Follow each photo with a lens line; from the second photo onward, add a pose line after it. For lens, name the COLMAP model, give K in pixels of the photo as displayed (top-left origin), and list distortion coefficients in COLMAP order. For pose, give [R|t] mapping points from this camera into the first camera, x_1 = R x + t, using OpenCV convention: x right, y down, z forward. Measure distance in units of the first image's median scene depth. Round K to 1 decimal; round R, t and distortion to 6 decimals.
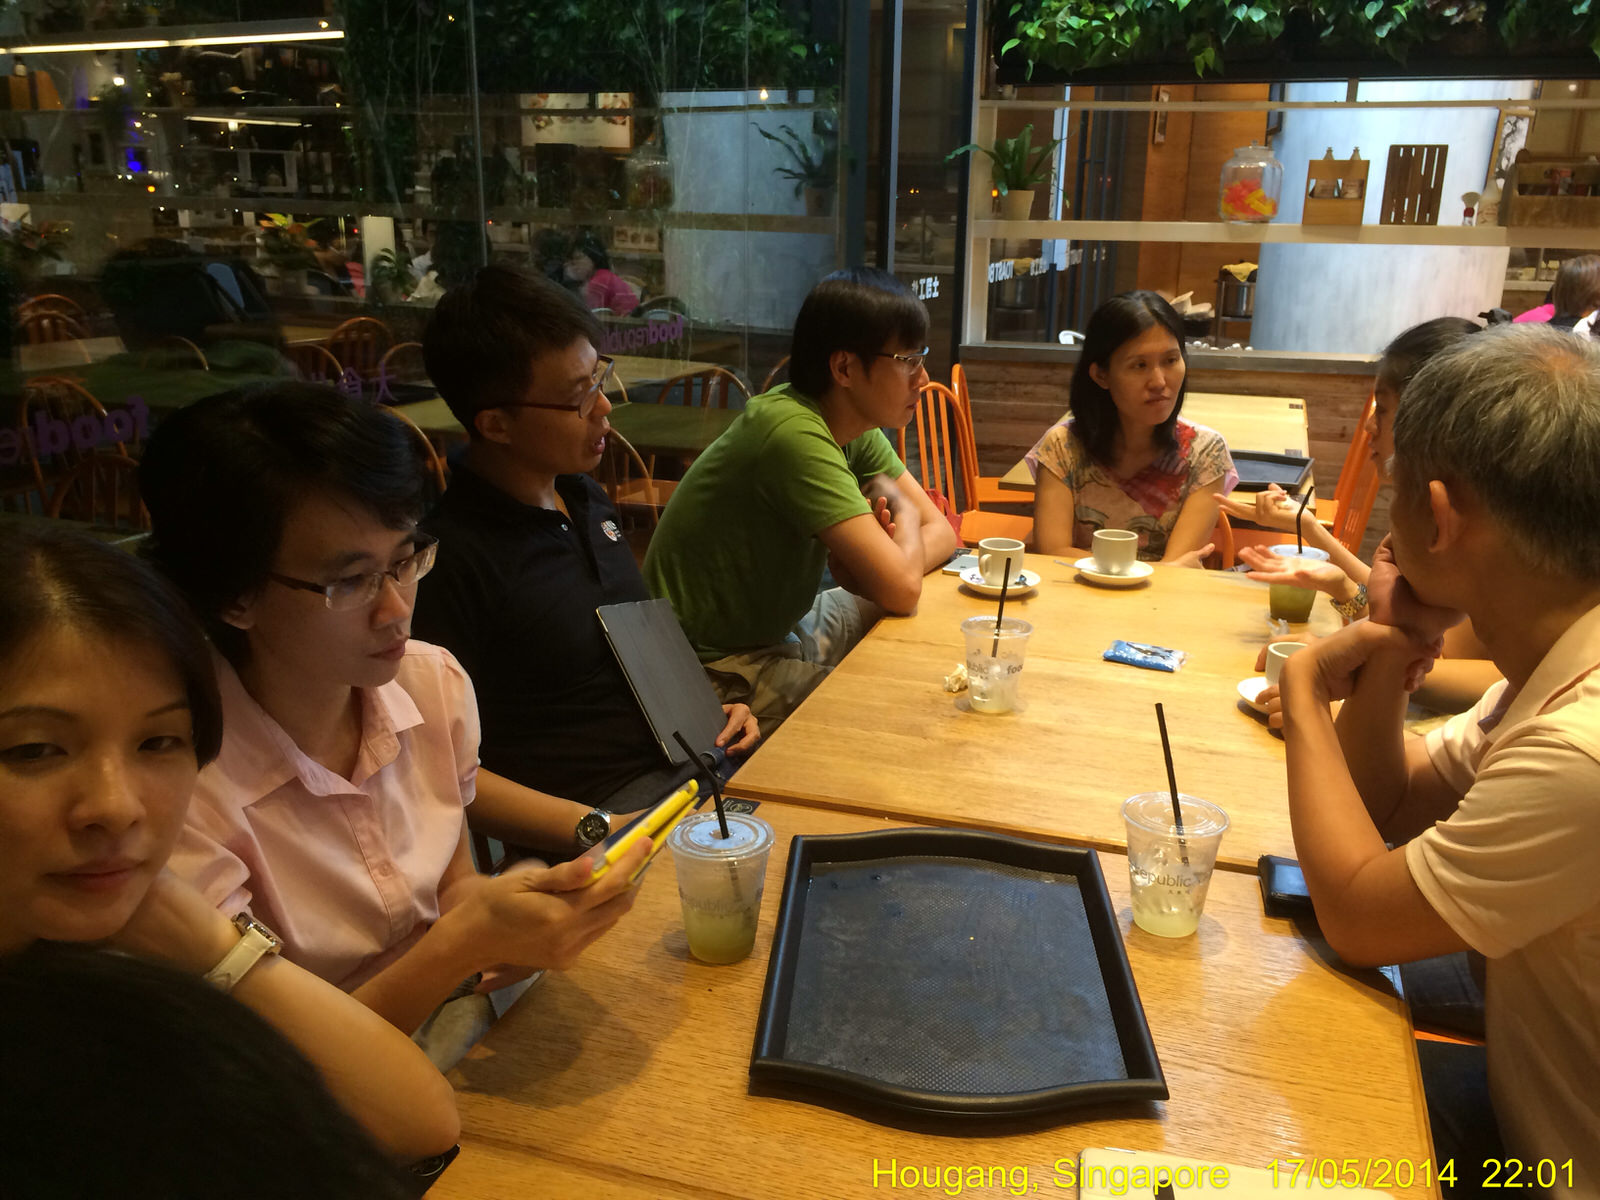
lens RADIAL K [[1387.7, 0, 803.2], [0, 1387.7, 594.9], [0, 0, 1]] dist [0.090489, -0.124093]
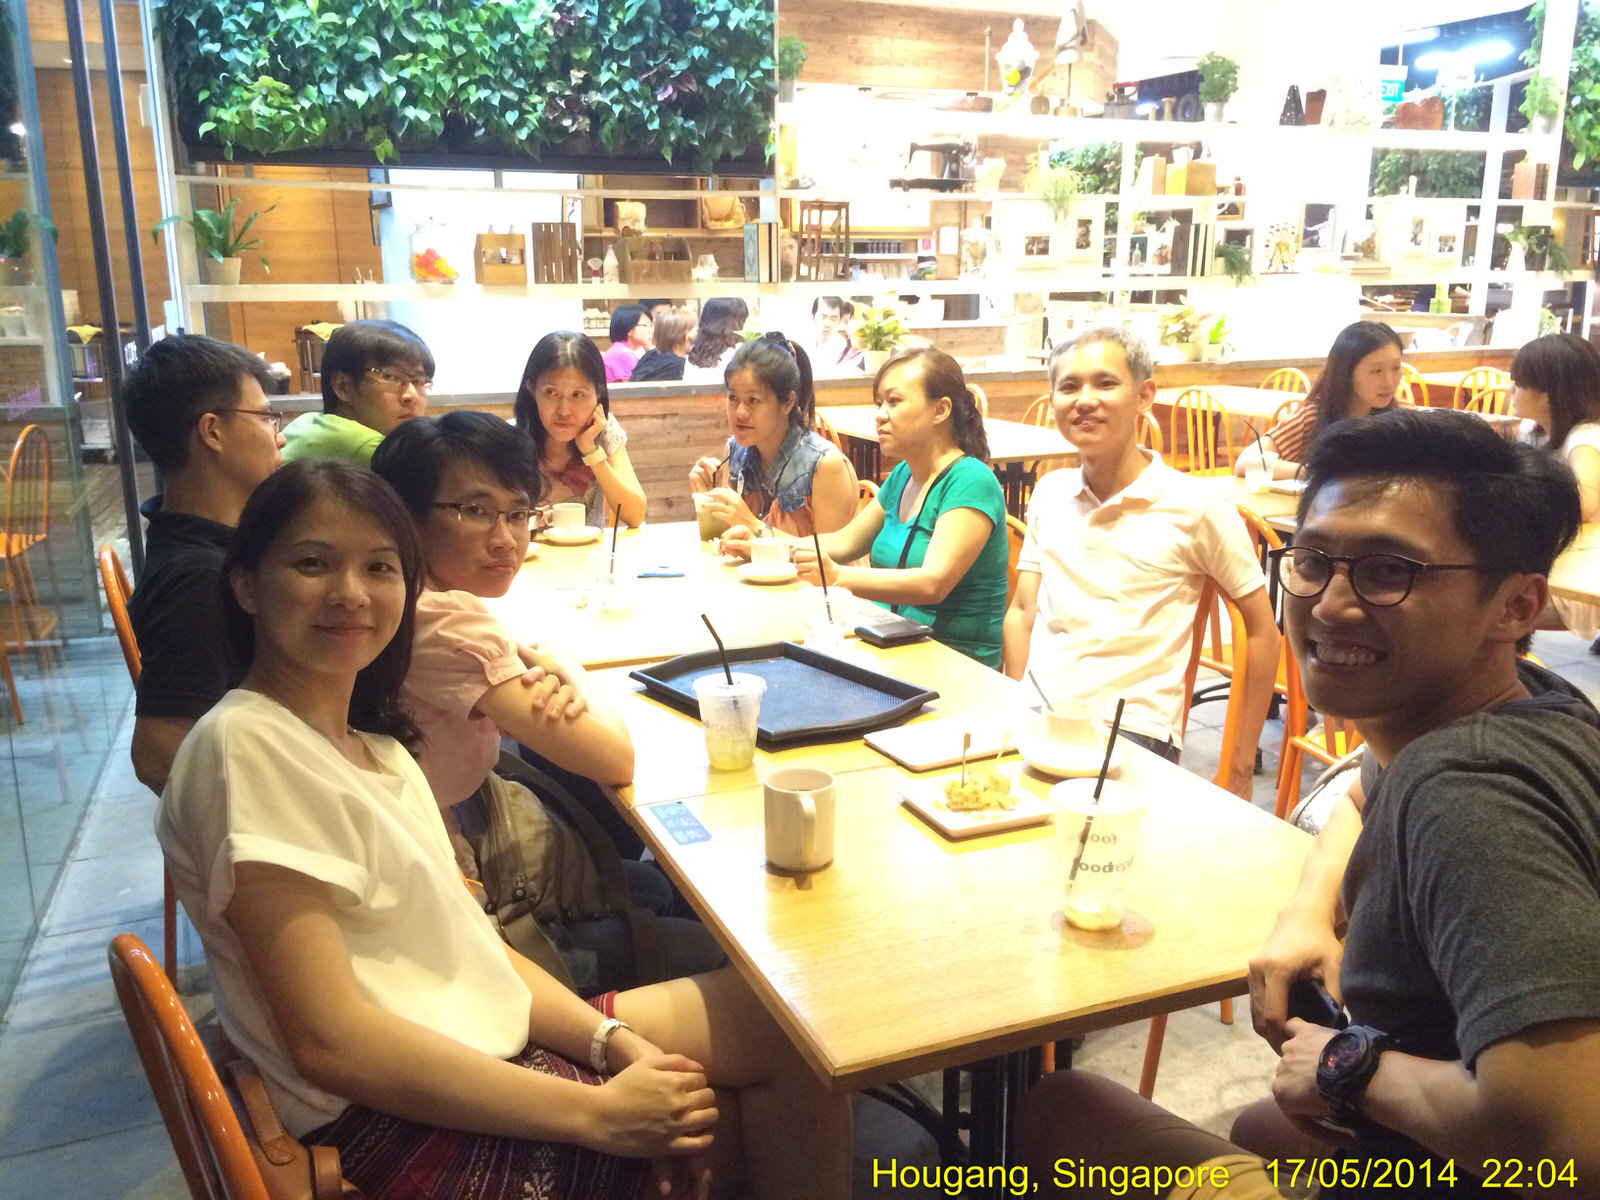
lens RADIAL K [[1387.7, 0, 803.2], [0, 1387.7, 594.9], [0, 0, 1]] dist [0.090489, -0.124093]
pose [[0.758759, -0.167615, 0.629436, -0.255076], [0.194797, 0.980492, 0.026280, 0.026403], [-0.621561, 0.102672, 0.776608, -0.102383]]
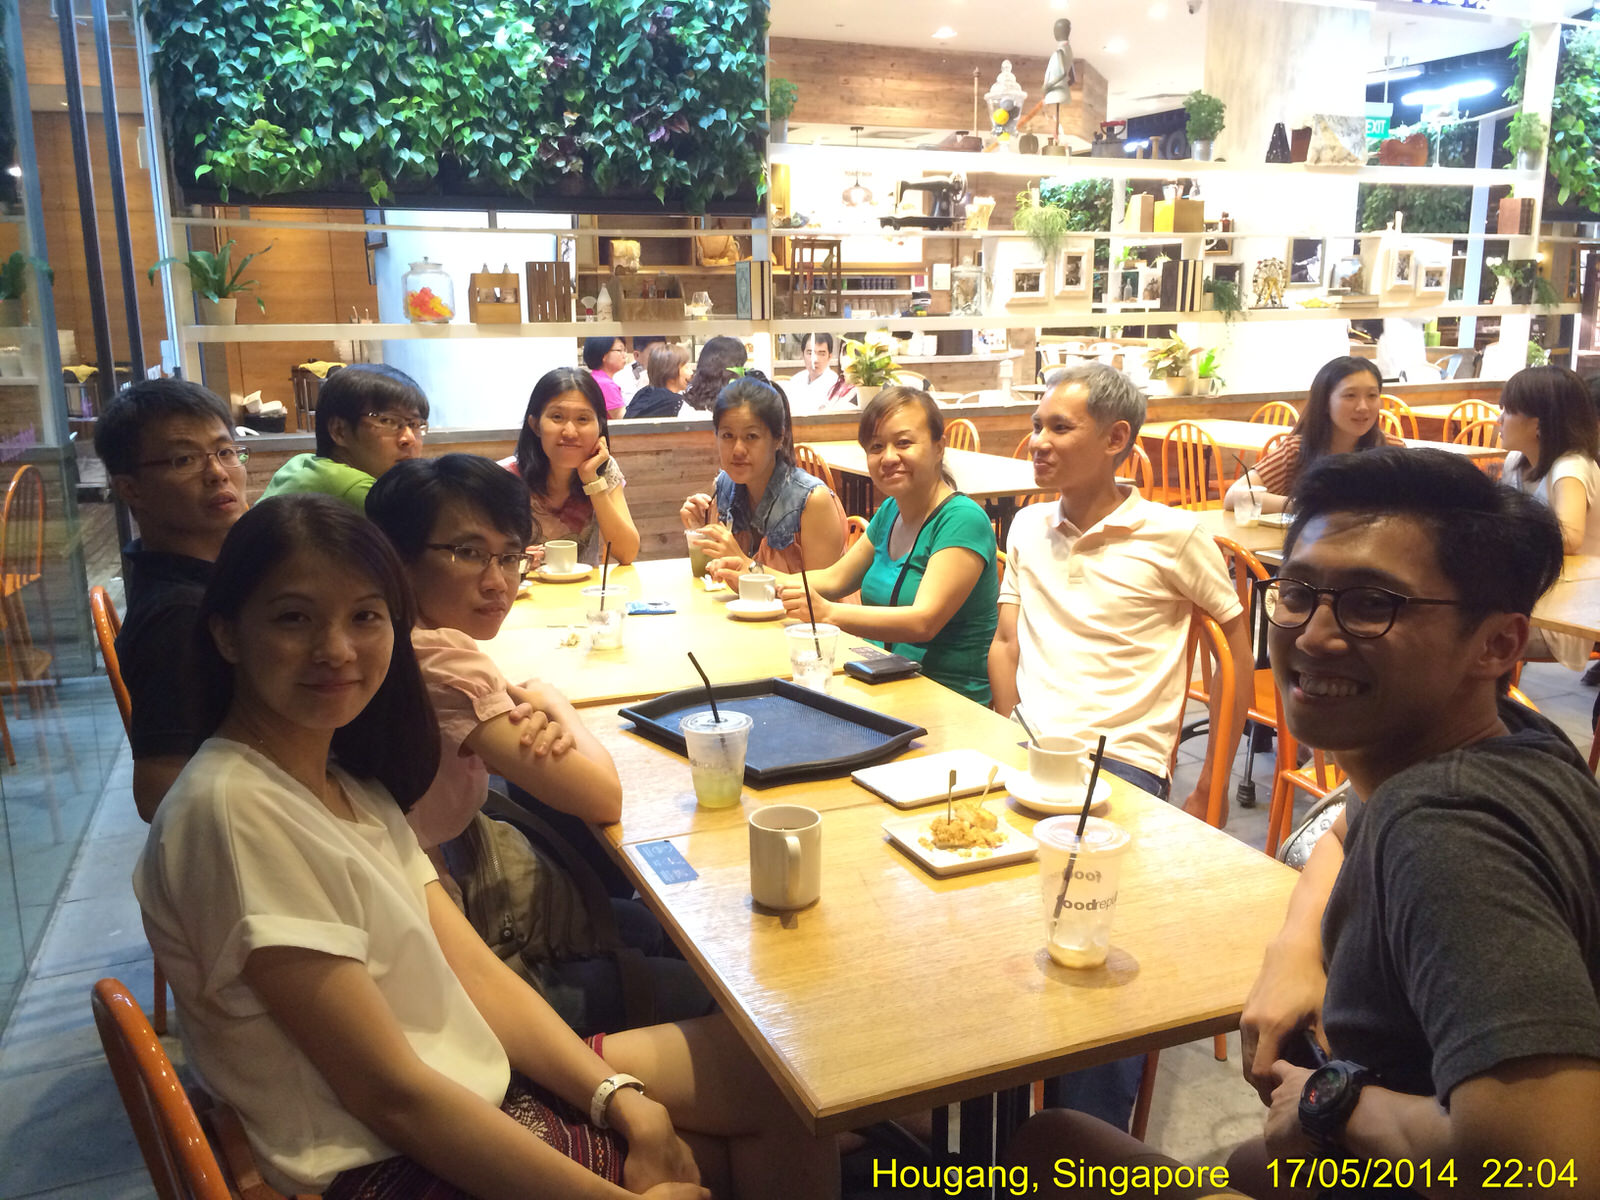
lens RADIAL K [[1387.7, 0, 803.2], [0, 1387.7, 594.9], [0, 0, 1]] dist [0.090489, -0.124093]
pose [[0.756430, -0.156557, 0.635061, -0.254193], [0.200109, 0.979769, 0.003183, 0.025644], [-0.622712, 0.124673, 0.772455, -0.106370]]
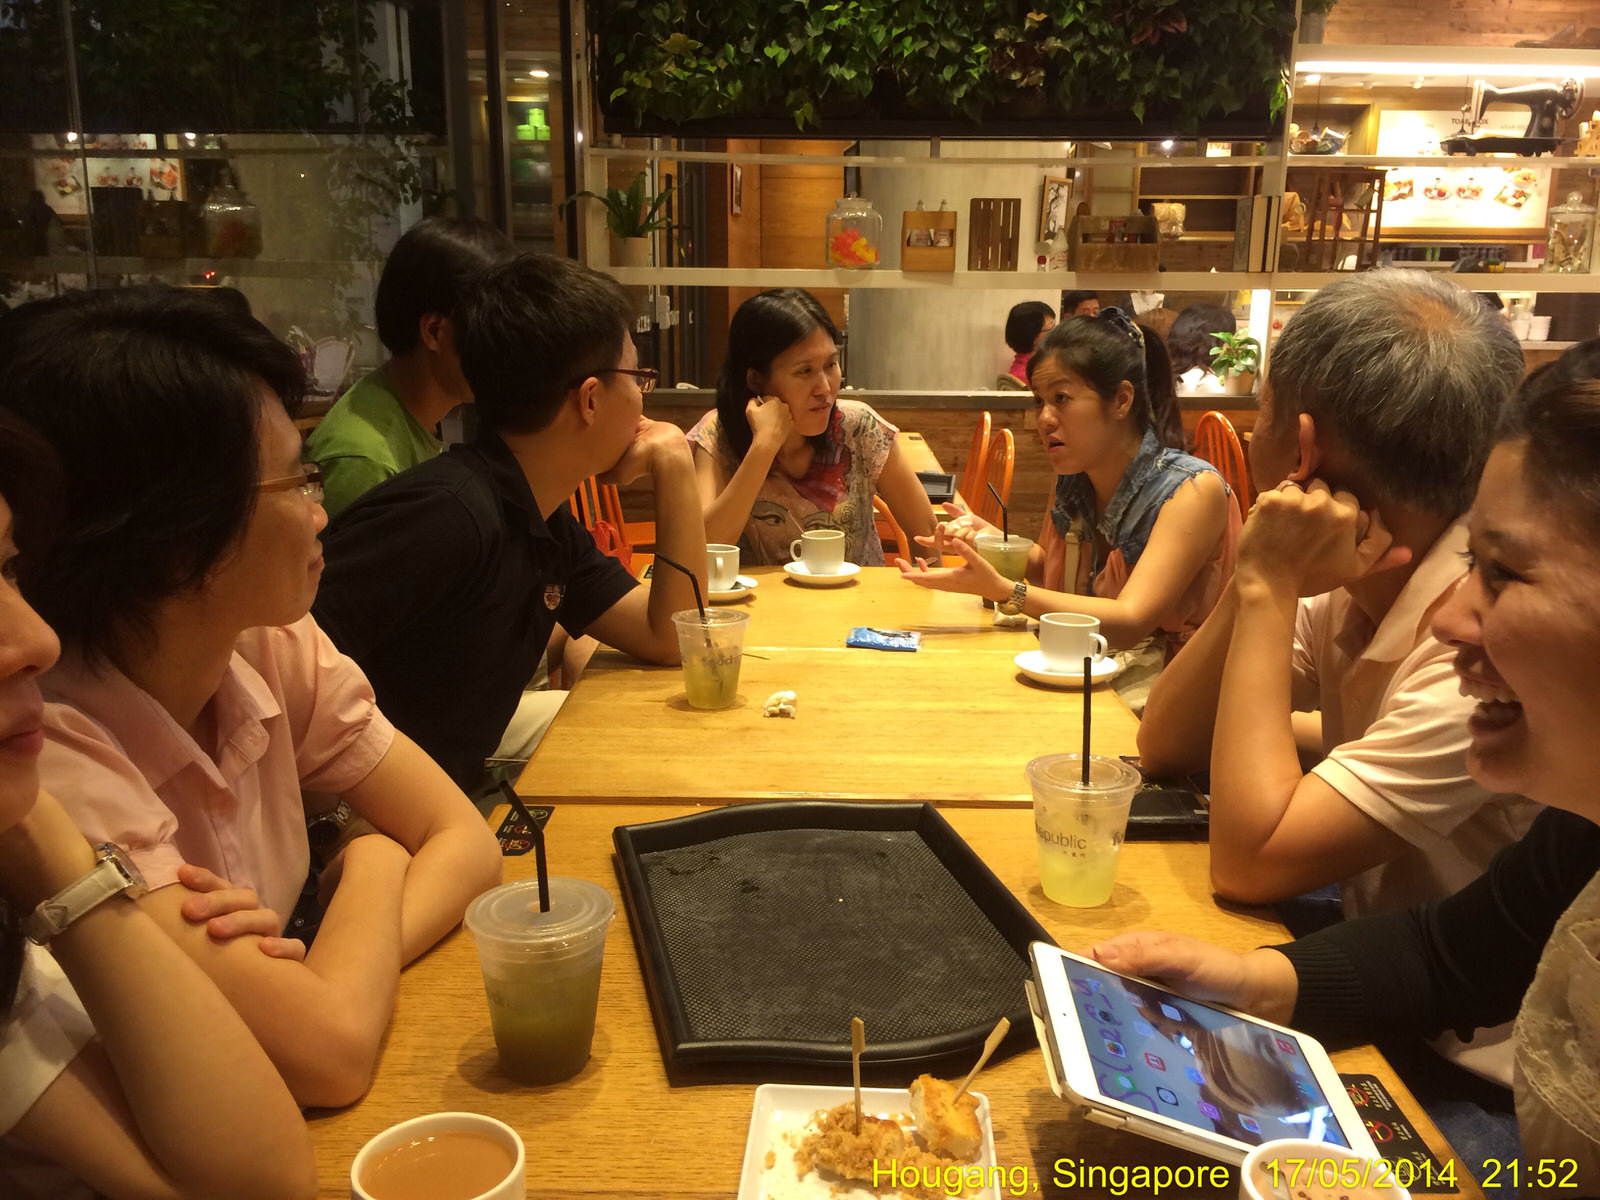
lens RADIAL K [[1376.7, 0, 800.0], [0, 1376.7, 600.0], [0, 0, 1]] dist [0.088380, -0.112795]
pose [[0.954479, -0.070401, 0.289851, -0.043582], [0.085736, 0.995493, -0.040533, 0.022491], [-0.285691, 0.063539, 0.956213, 0.031276]]
